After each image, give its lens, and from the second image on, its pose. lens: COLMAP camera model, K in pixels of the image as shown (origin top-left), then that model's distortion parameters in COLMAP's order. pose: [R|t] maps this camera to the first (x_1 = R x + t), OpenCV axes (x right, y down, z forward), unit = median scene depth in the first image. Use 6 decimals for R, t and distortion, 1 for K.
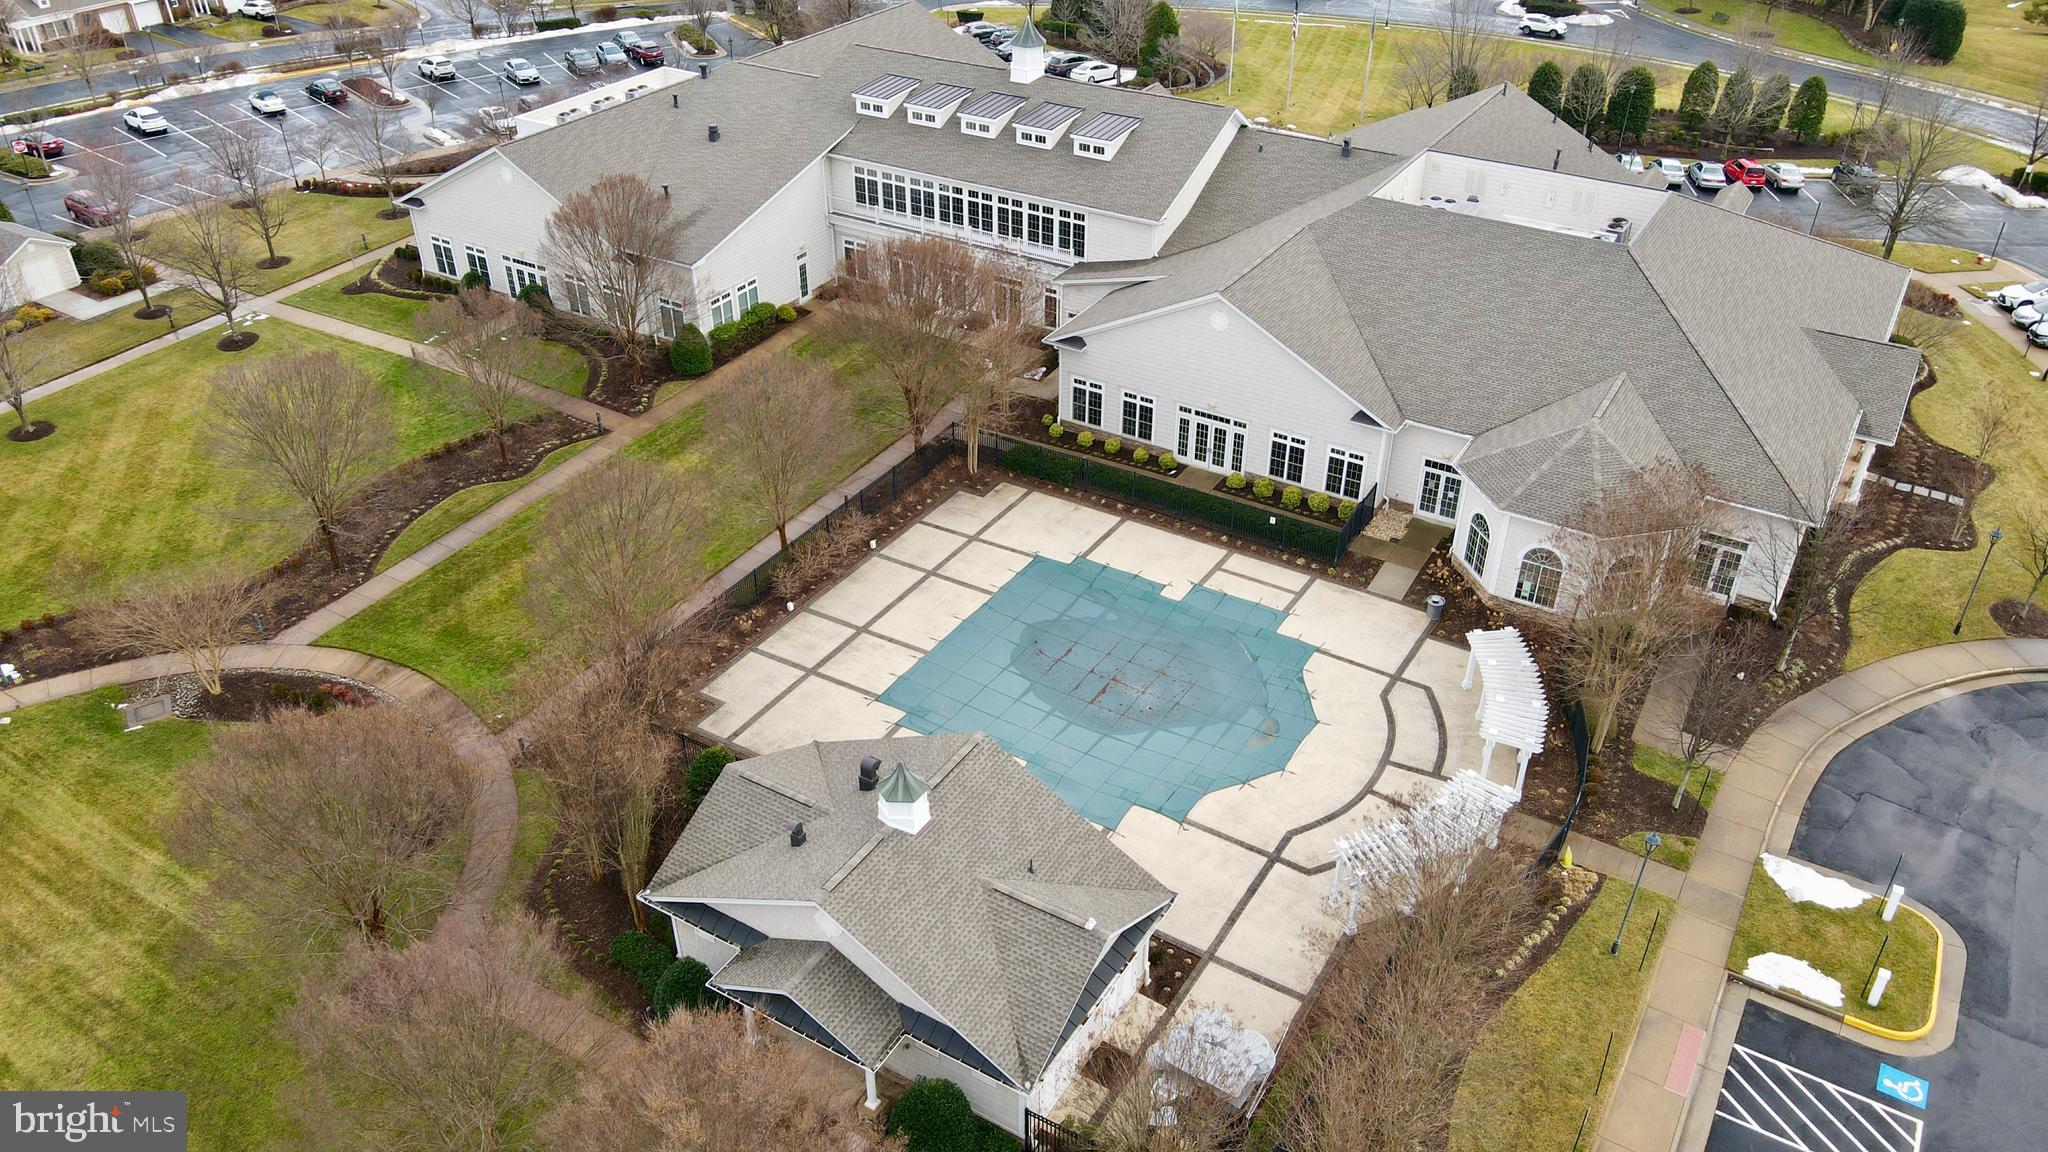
lens RADIAL K [[1517.0, 0, 1008.0], [0, 1517.0, 639.6], [0, 0, 1]] dist [0.001303, 0.021285]
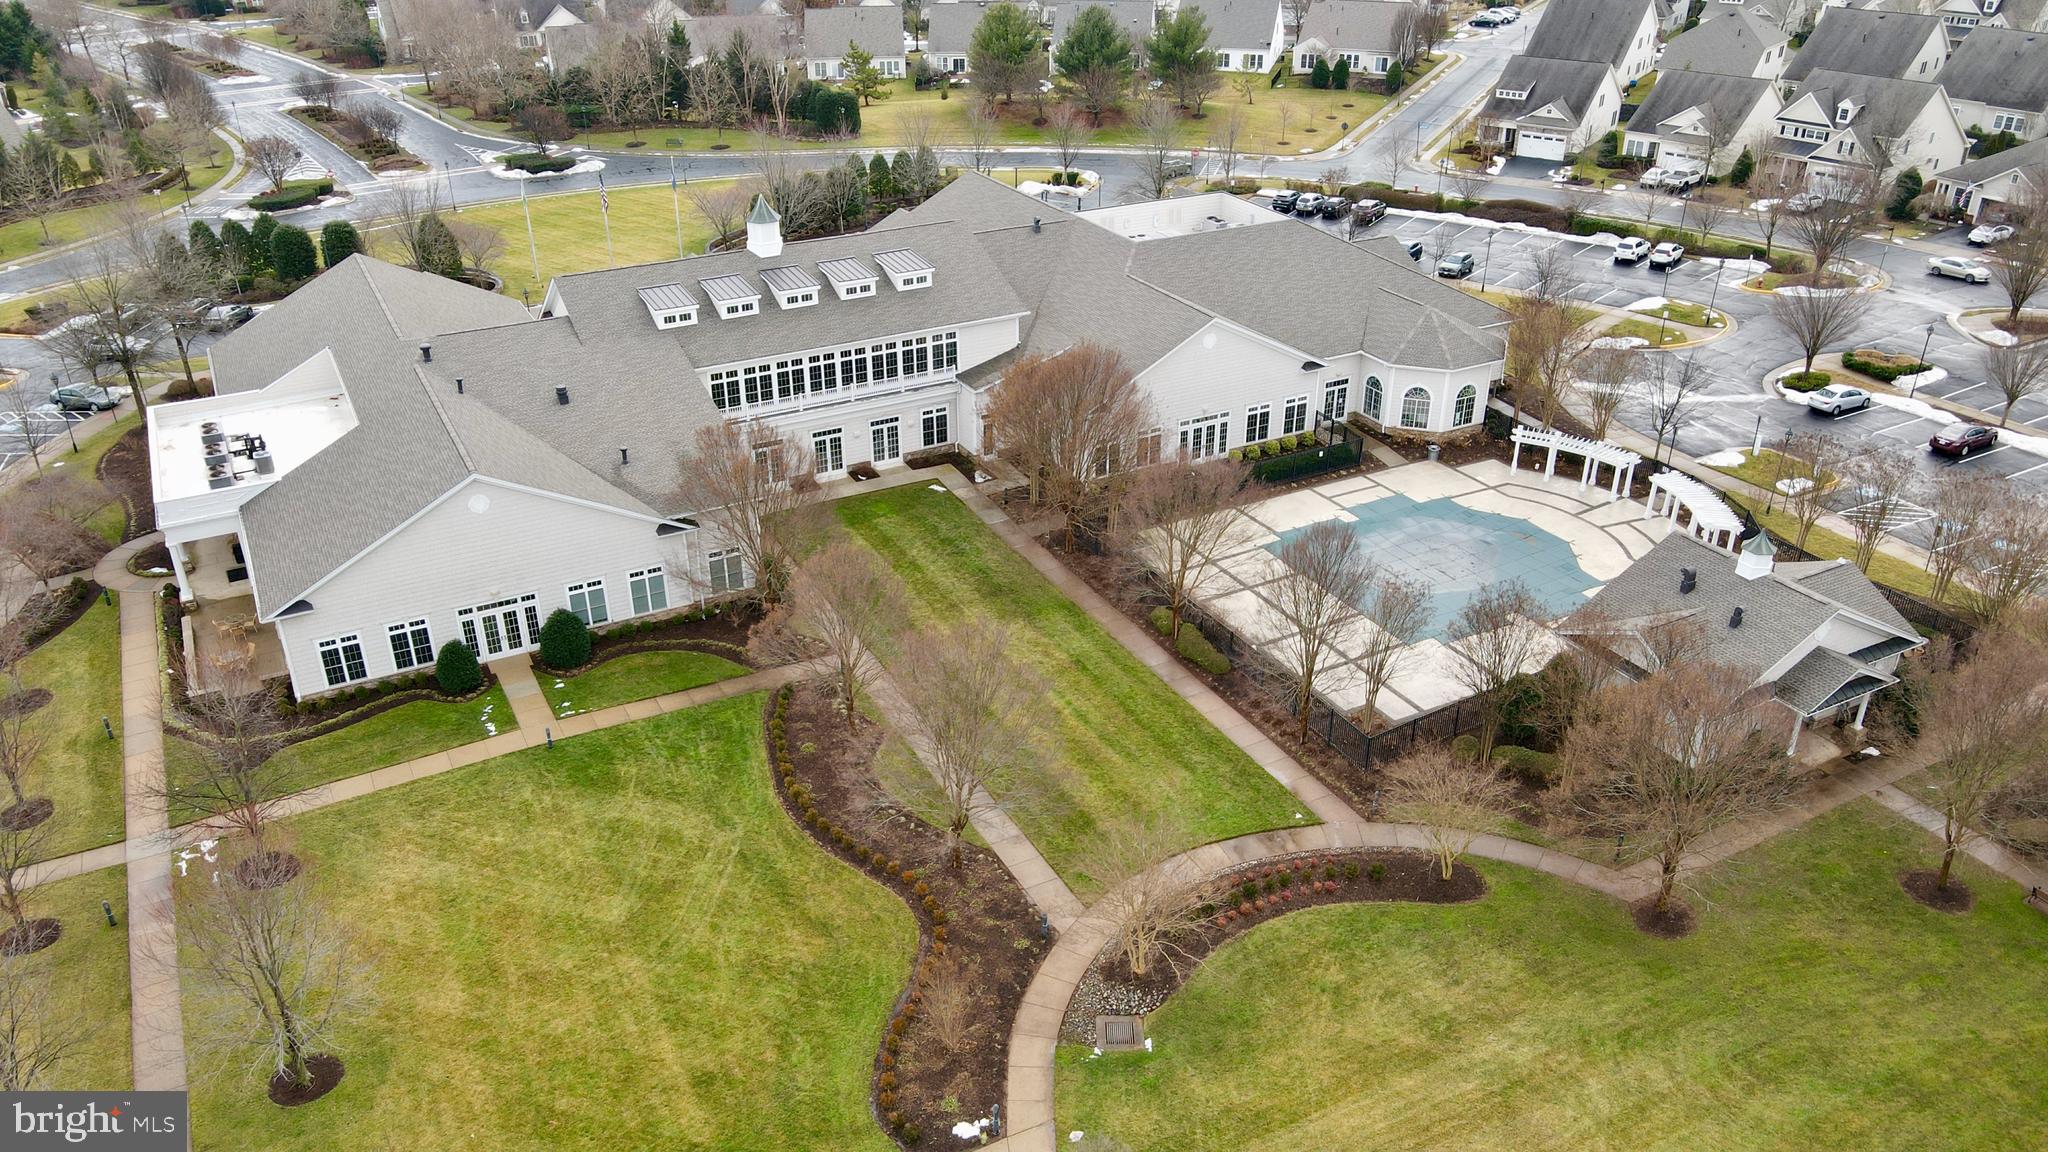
lens RADIAL K [[1517.0, 0, 1026.2], [0, 1517.0, 577.4], [0, 0, 1]] dist [0.001303, 0.021285]
pose [[0.499543, -0.407950, 0.764221, -0.935850], [0.498854, 0.856693, 0.131231, -0.264079], [-0.708238, 0.315680, 0.631462, 0.322741]]
